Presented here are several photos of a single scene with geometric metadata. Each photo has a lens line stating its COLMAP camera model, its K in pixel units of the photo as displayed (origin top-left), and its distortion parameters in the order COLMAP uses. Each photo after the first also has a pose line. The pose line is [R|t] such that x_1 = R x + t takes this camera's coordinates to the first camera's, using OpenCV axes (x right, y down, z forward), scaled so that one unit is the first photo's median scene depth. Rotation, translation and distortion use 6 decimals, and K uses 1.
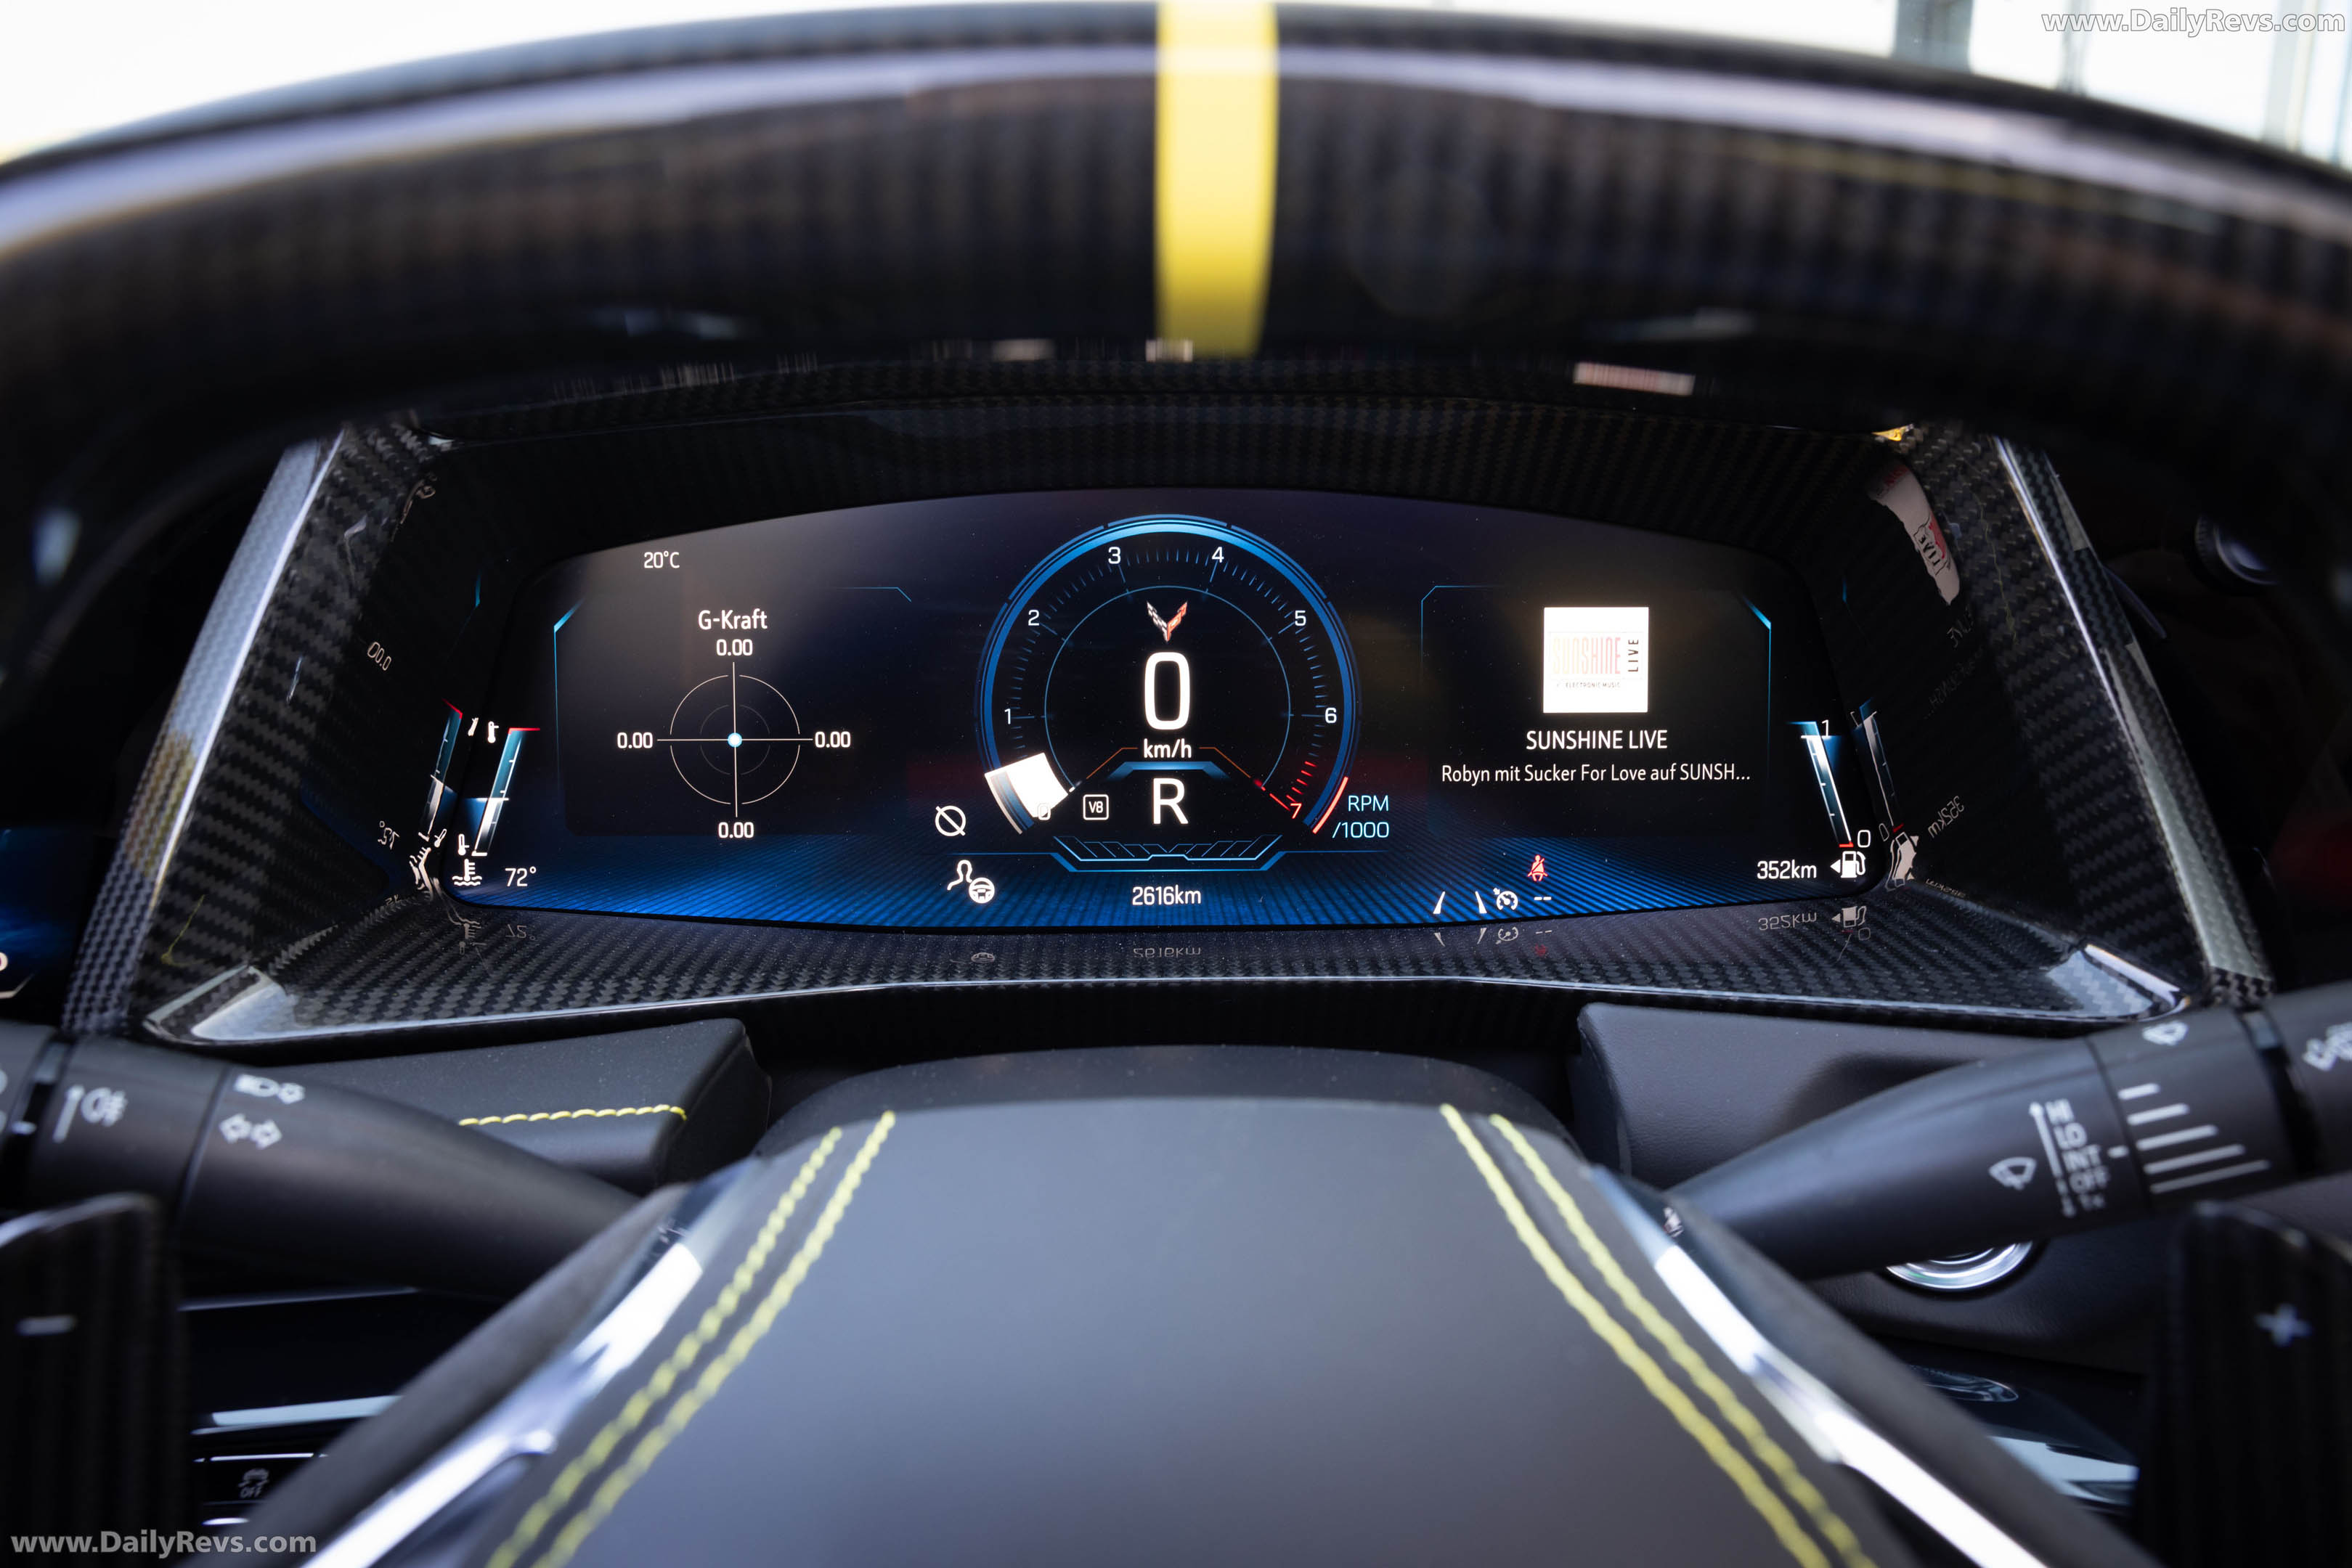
lens RADIAL K [[1873.4, 0, 1176.0], [0, 1873.4, 784.0], [0, 0, 1]] dist [0.001902, -0.000254]
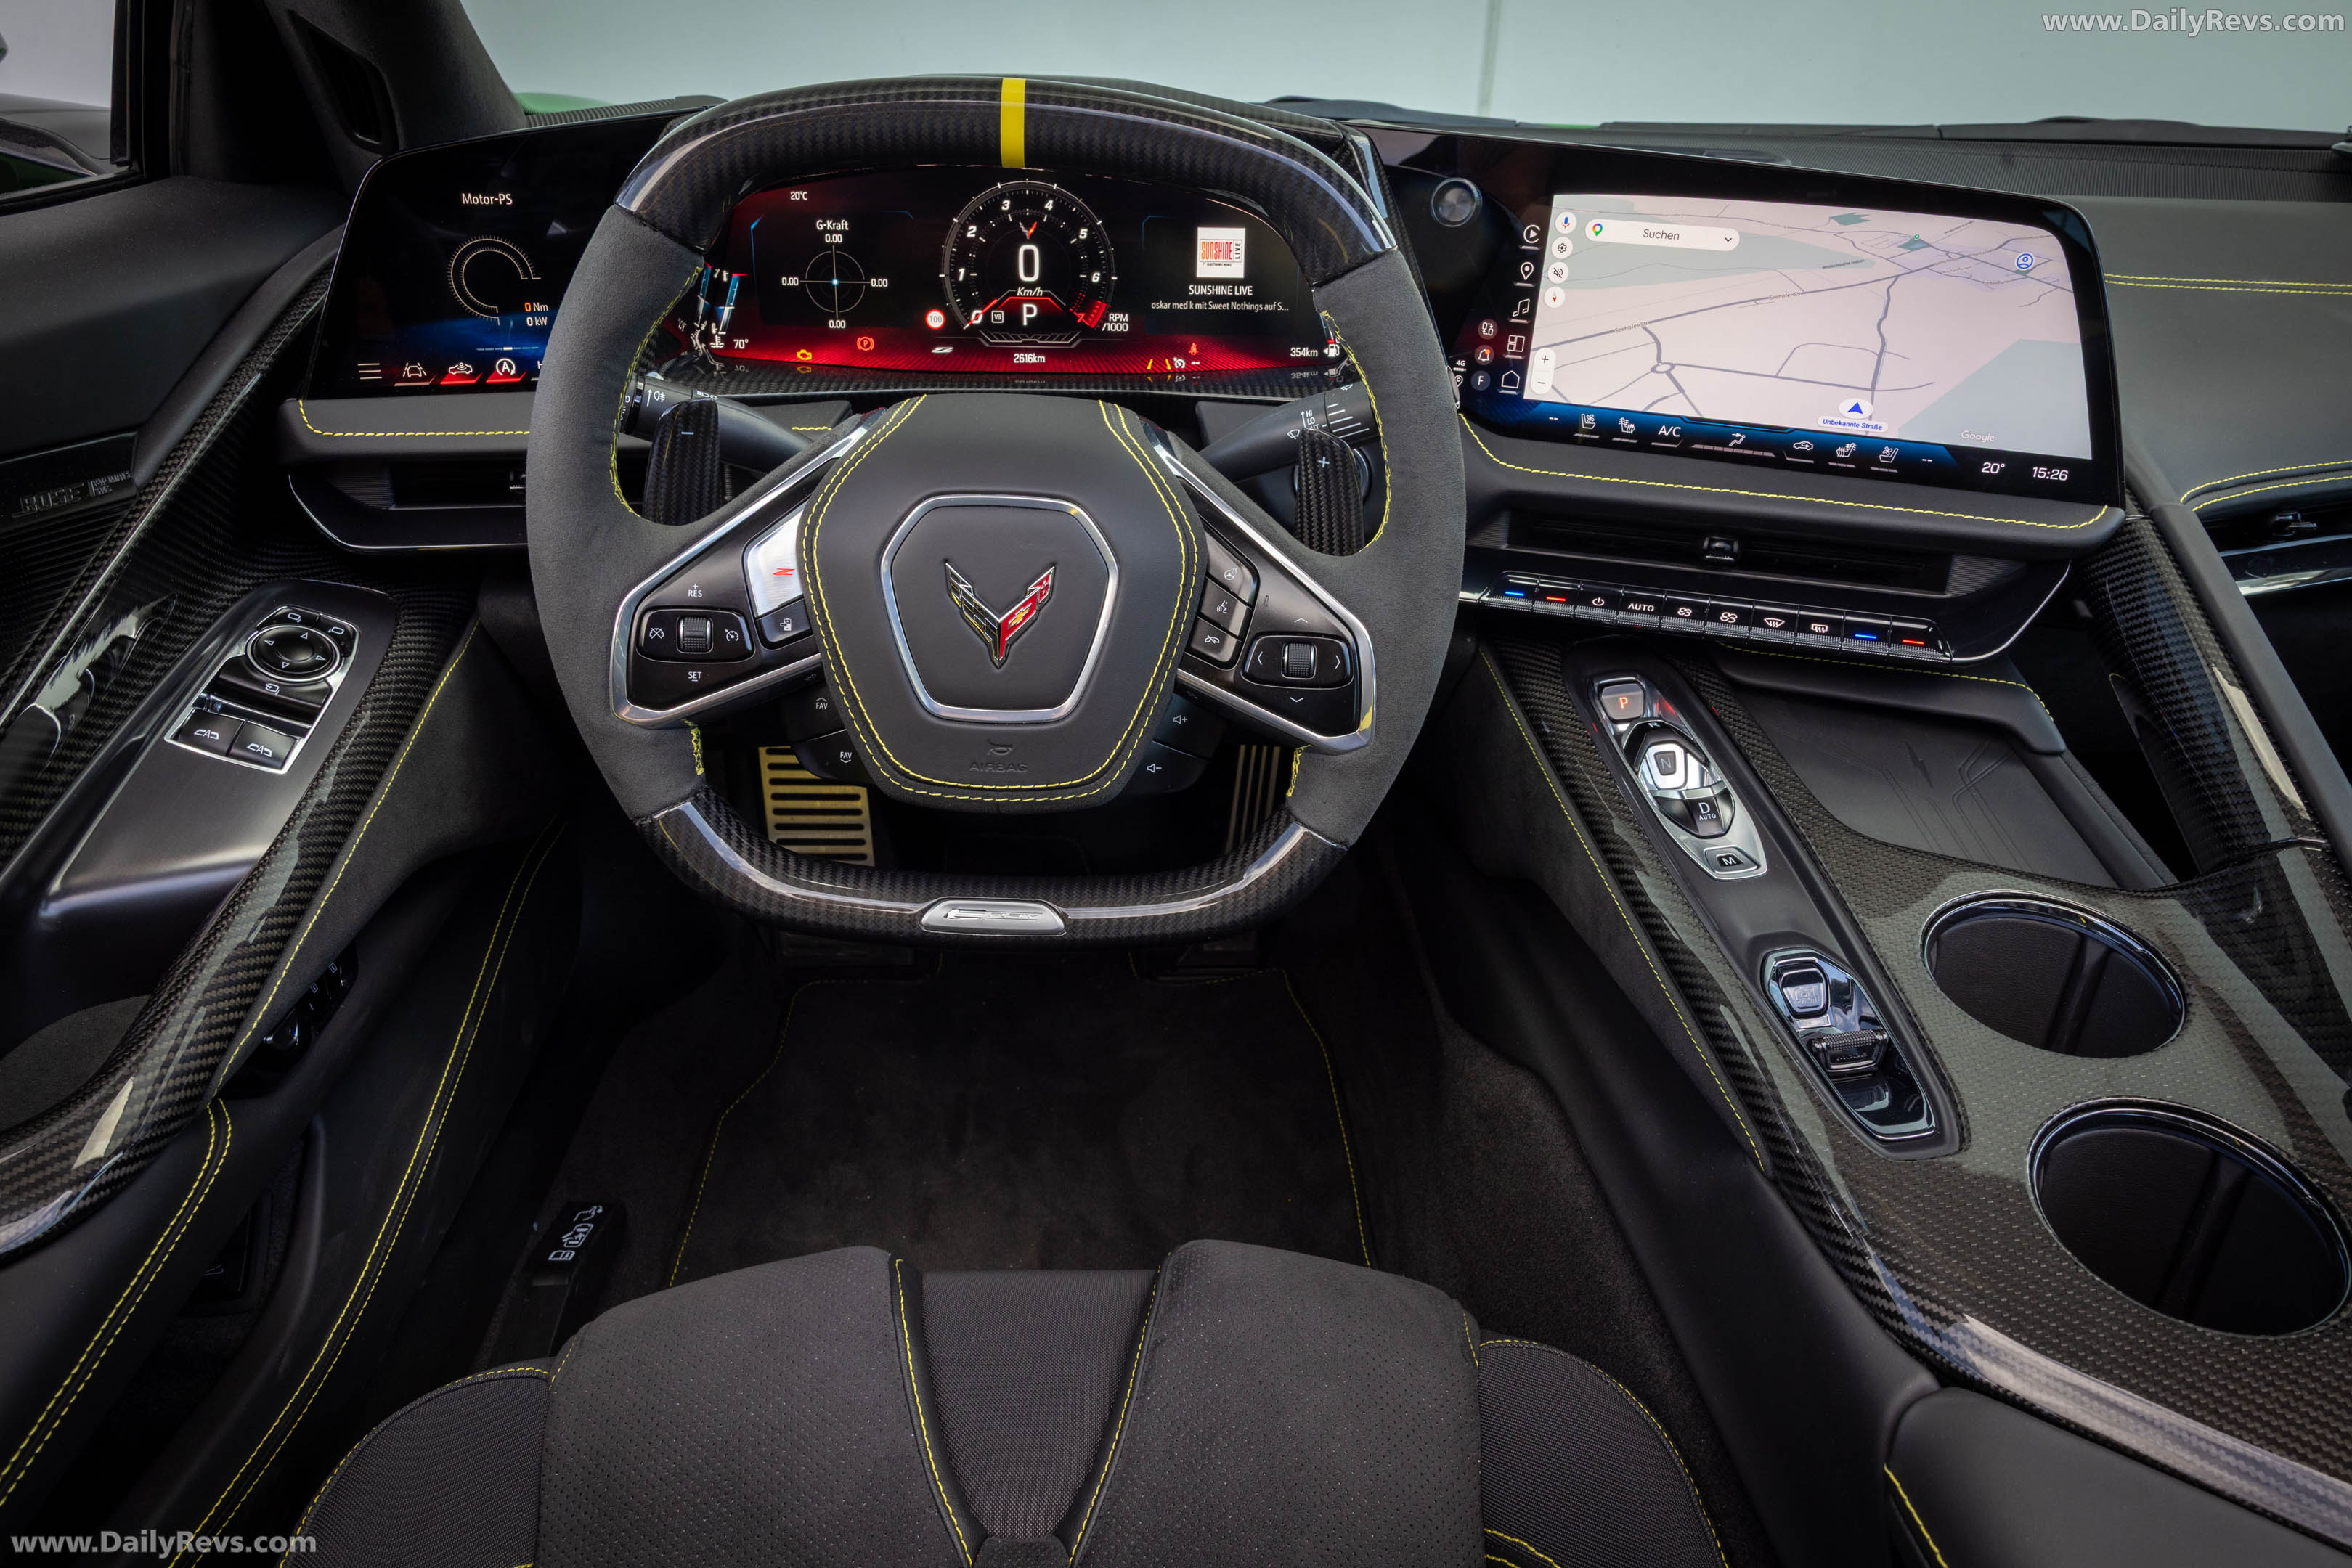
lens RADIAL K [[1622.4, 0, 1159.8], [0, 1622.4, 784.1], [0, 0, 1]] dist [0.011466, -0.002696]
pose [[0.999164, 0.008344, 0.040027, 0.078482], [-0.018258, 0.966986, 0.254174, 0.055944], [-0.036584, -0.254692, 0.966330, -1.038117]]
